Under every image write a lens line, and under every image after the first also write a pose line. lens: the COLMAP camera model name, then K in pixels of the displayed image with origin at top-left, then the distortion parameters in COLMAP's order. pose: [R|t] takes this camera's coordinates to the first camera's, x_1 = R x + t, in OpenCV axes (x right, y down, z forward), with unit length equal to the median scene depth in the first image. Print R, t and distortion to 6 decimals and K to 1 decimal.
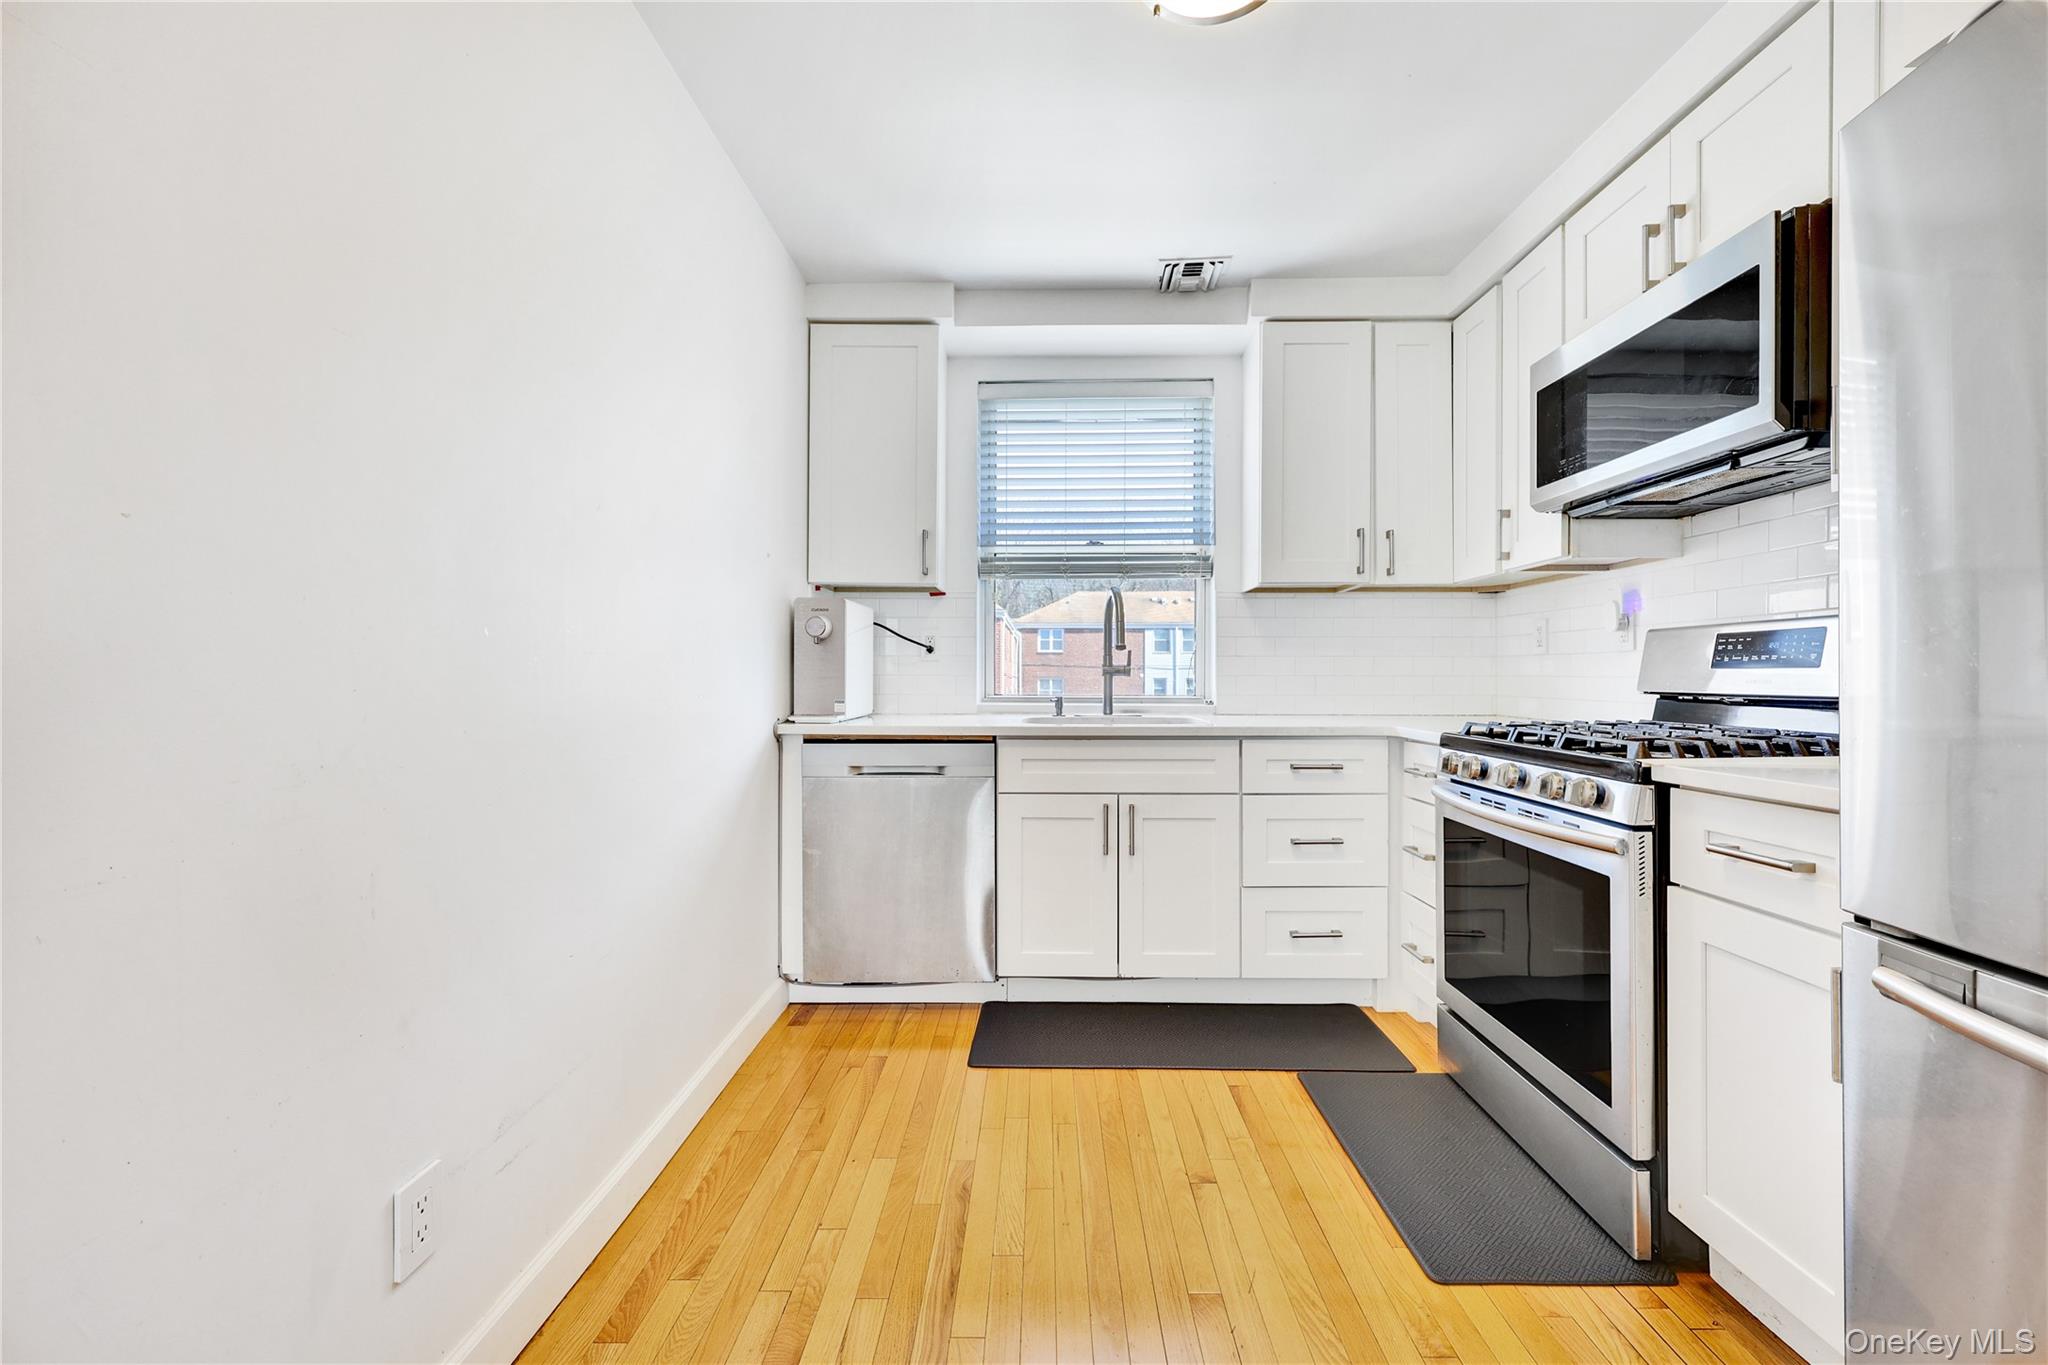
lens RADIAL K [[836.1, 0, 1030.9], [0, 836.1, 683.7], [0, 0, 1]] dist [0.002673, 0.000231]
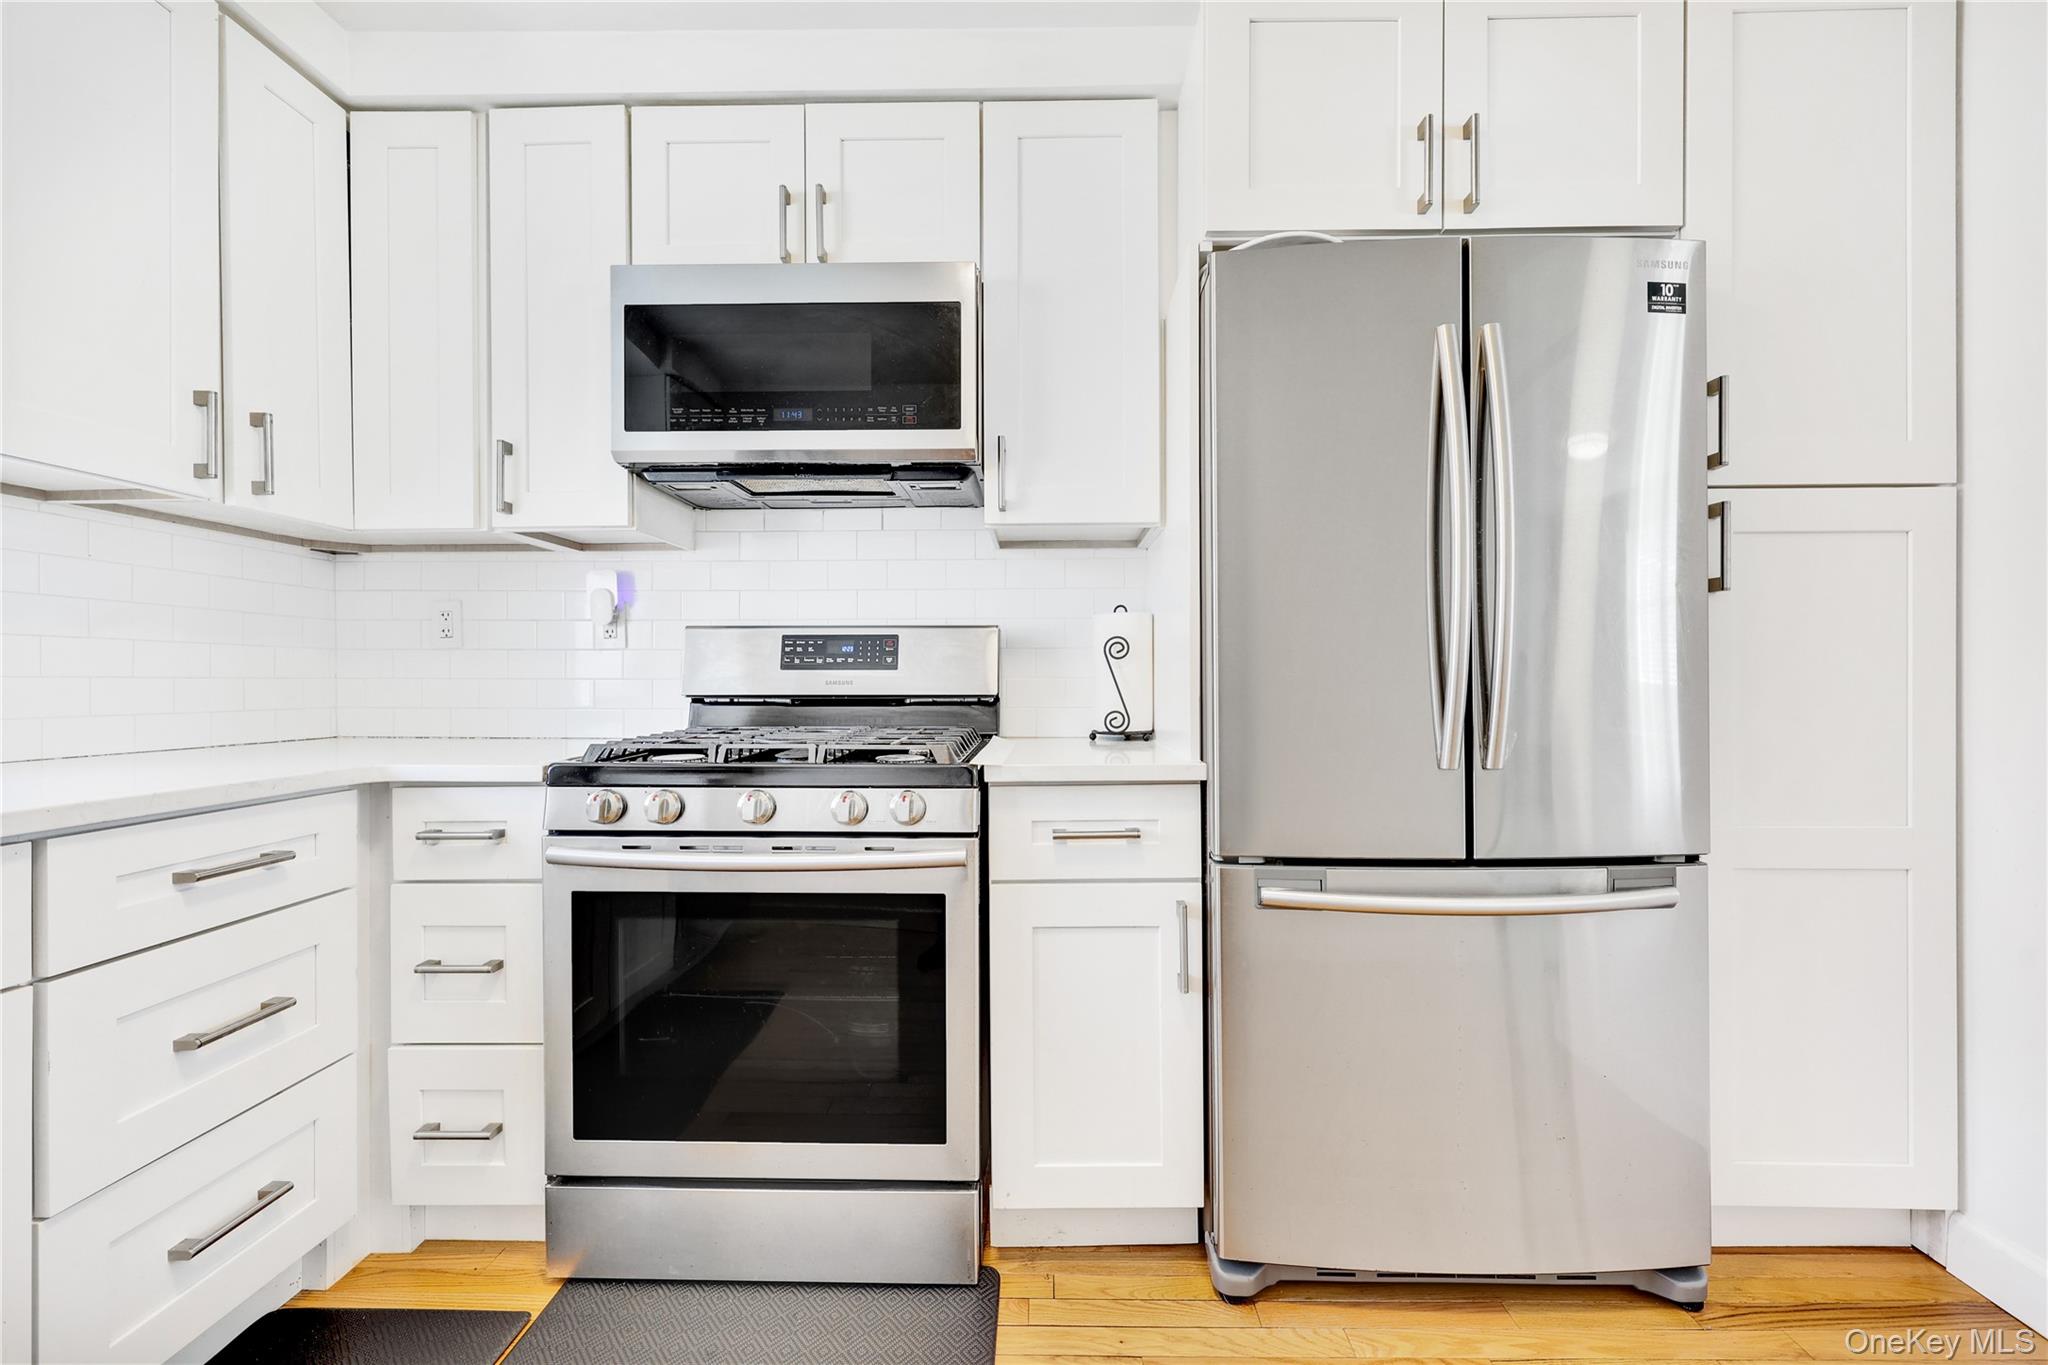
lens RADIAL K [[836.1, 0, 1030.9], [0, 836.1, 683.7], [0, 0, 1]] dist [0.002673, 0.000231]
pose [[0.003470, -0.005633, 0.999978, -0.180763], [0.010316, 0.999931, 0.005597, -0.004270], [-0.999941, 0.010296, 0.003528, 0.710468]]
